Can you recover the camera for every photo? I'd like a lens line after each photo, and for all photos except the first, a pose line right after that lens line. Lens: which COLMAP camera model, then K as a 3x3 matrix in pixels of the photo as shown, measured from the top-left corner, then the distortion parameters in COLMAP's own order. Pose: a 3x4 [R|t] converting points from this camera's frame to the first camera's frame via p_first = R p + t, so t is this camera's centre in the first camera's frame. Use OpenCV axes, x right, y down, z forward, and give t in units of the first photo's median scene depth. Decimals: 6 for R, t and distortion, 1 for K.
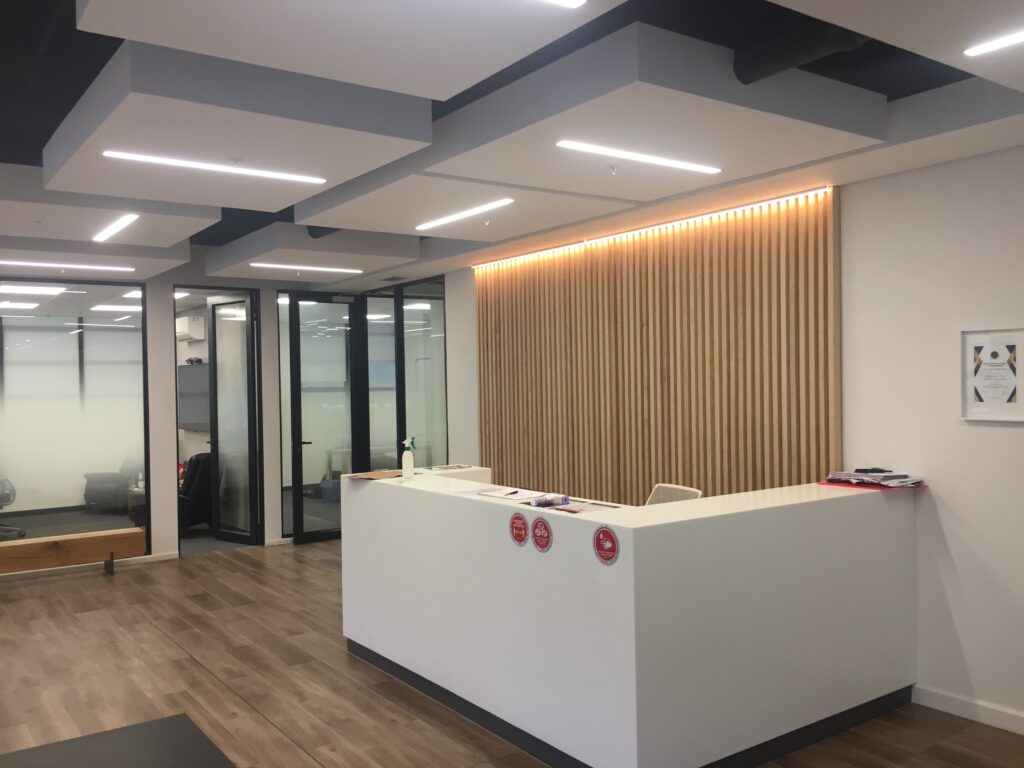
lens RADIAL K [[878.6, 0, 512.0], [0, 878.6, 384.0], [0, 0, 1]] dist [0.063980, -0.006875]
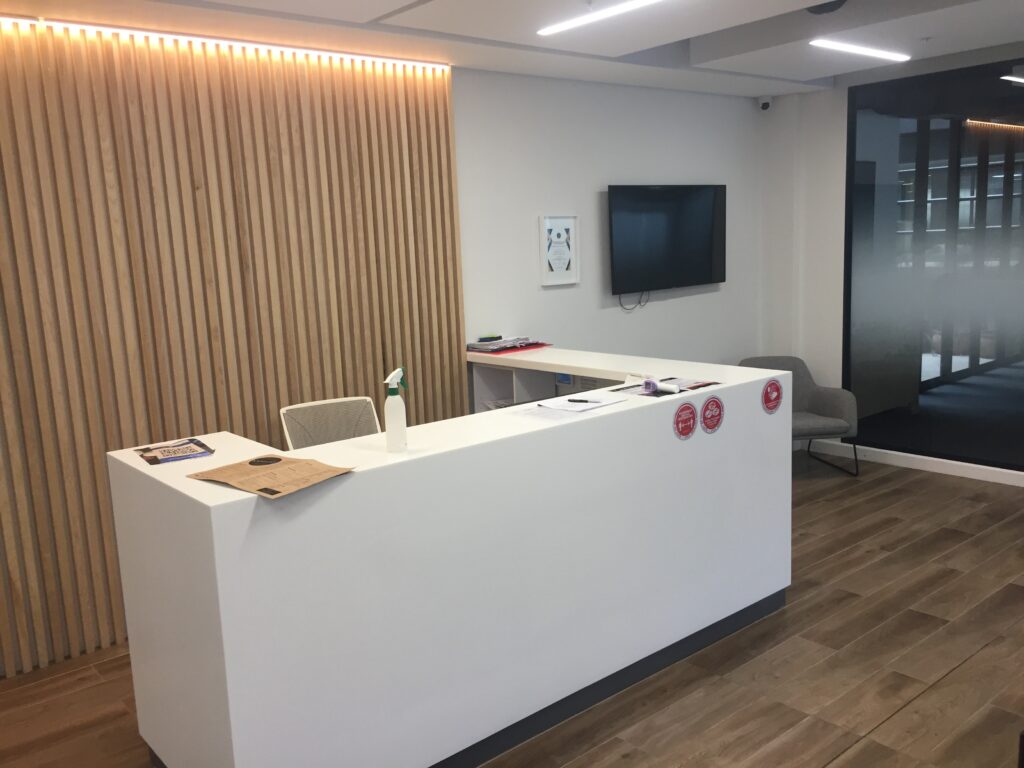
lens RADIAL K [[878.6, 0, 512.0], [0, 878.6, 384.0], [0, 0, 1]] dist [0.063980, -0.006875]
pose [[-0.079884, -0.140336, 0.986876, -0.800643], [0.050695, 0.988187, 0.144625, -0.006681], [-0.995514, 0.061583, -0.071826, 1.177296]]
